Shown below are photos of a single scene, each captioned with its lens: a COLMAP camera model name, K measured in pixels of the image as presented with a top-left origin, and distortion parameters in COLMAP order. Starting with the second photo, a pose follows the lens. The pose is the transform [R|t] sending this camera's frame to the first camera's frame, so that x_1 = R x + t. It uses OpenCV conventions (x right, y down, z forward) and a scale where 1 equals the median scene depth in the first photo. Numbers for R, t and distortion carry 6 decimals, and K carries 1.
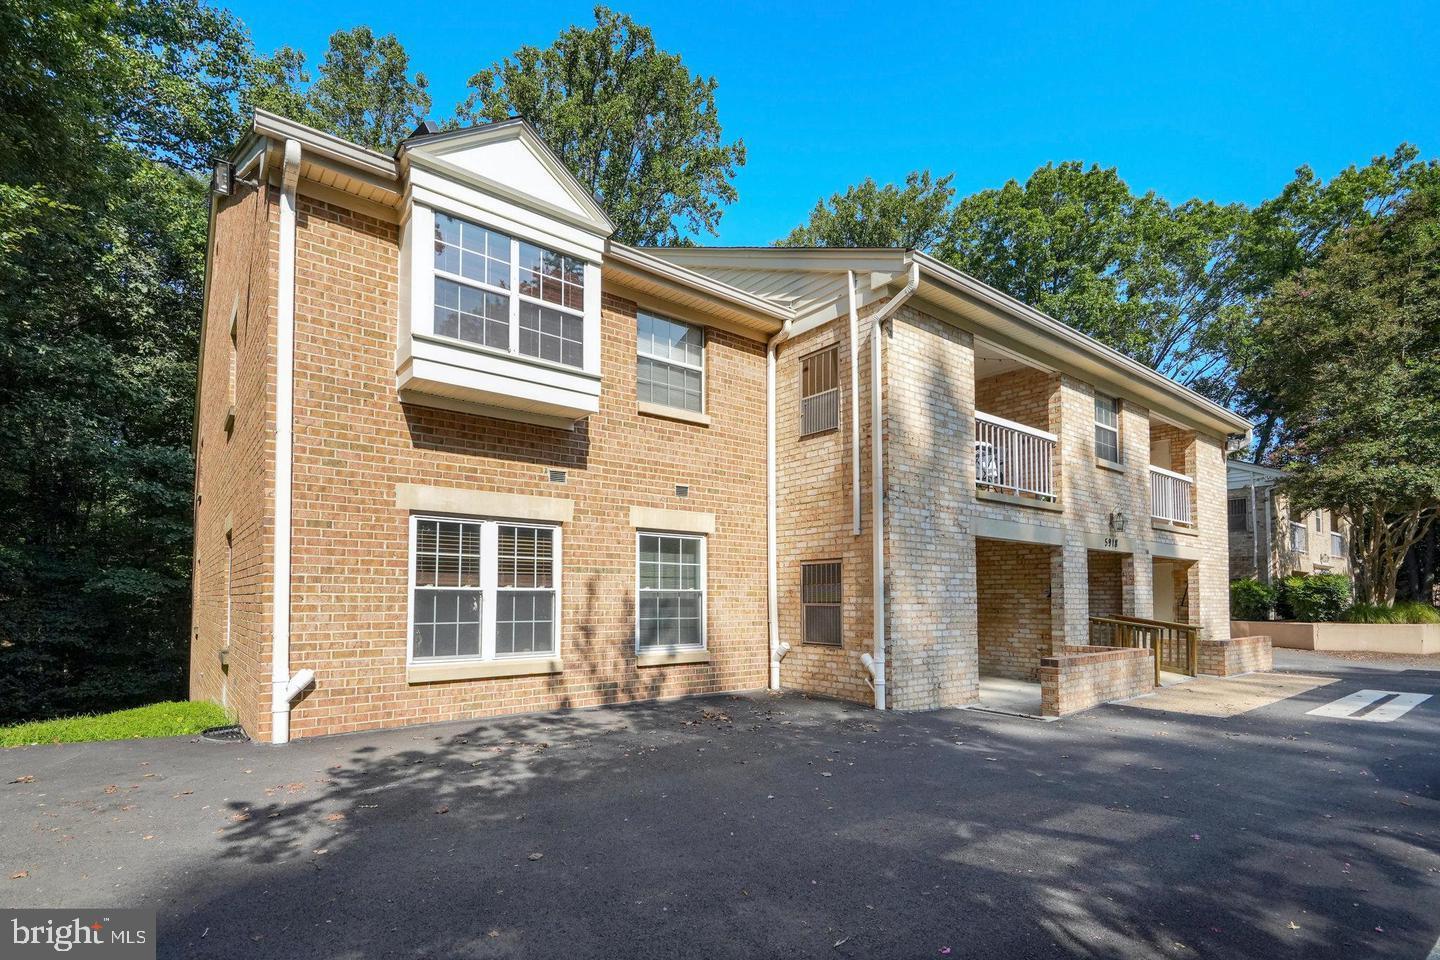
lens RADIAL K [[692.0, 0, 714.6], [0, 692.0, 580.3], [0, 0, 1]] dist [0.004148, -0.000067]
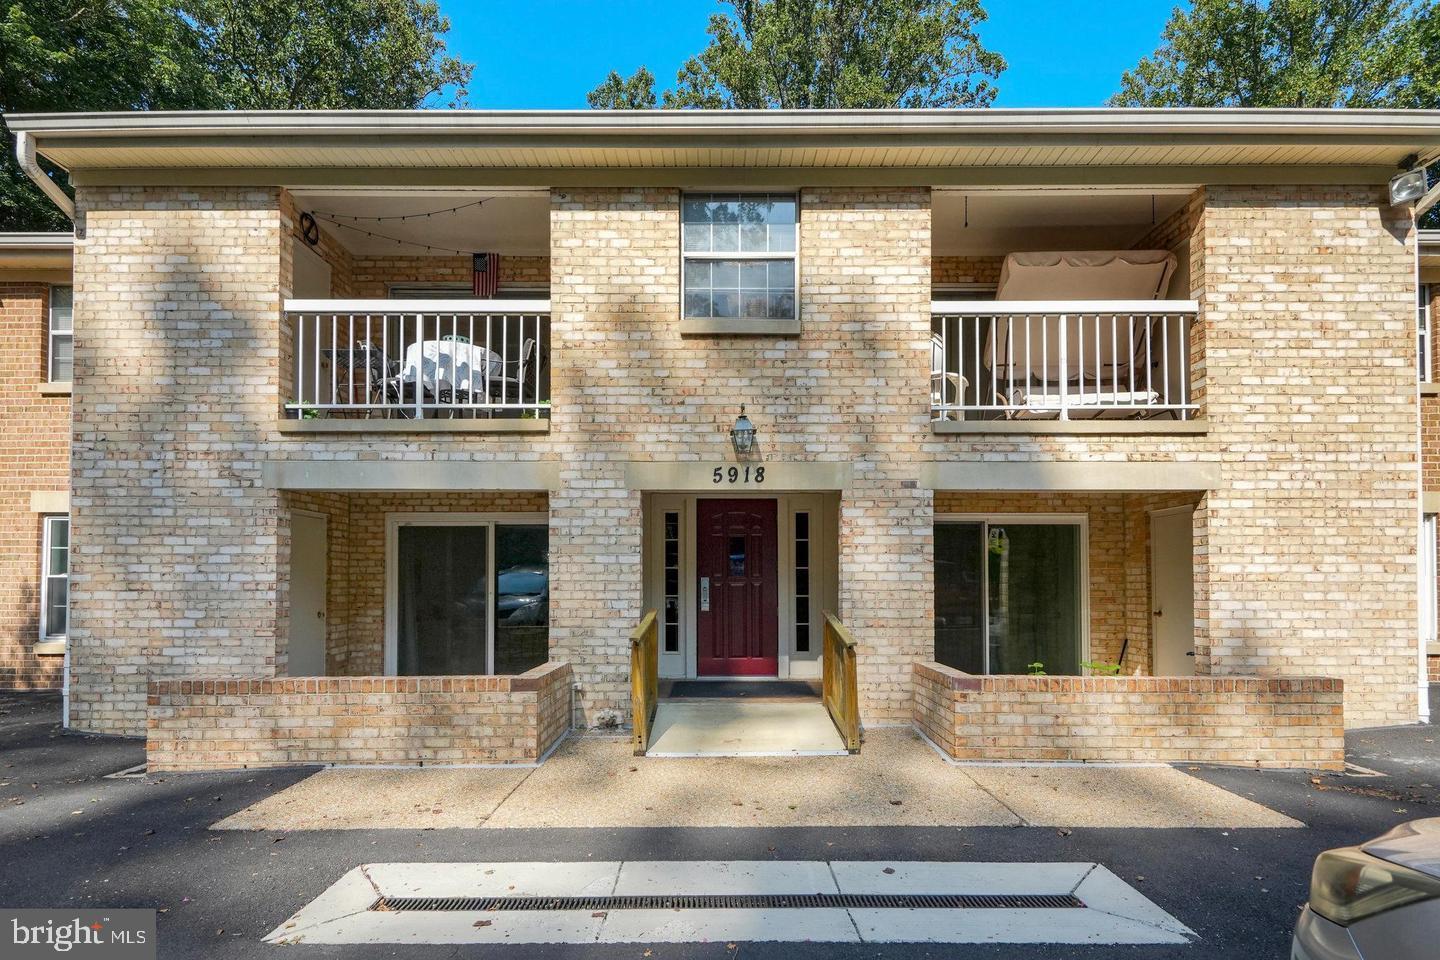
lens RADIAL K [[692.0, 0, 714.6], [0, 692.0, 580.3], [0, 0, 1]] dist [0.004148, -0.000067]
pose [[0.786934, -0.008261, -0.616982, 1.231836], [0.019873, 0.999731, 0.011962, 0.026348], [0.616717, -0.021674, 0.786886, 0.803841]]
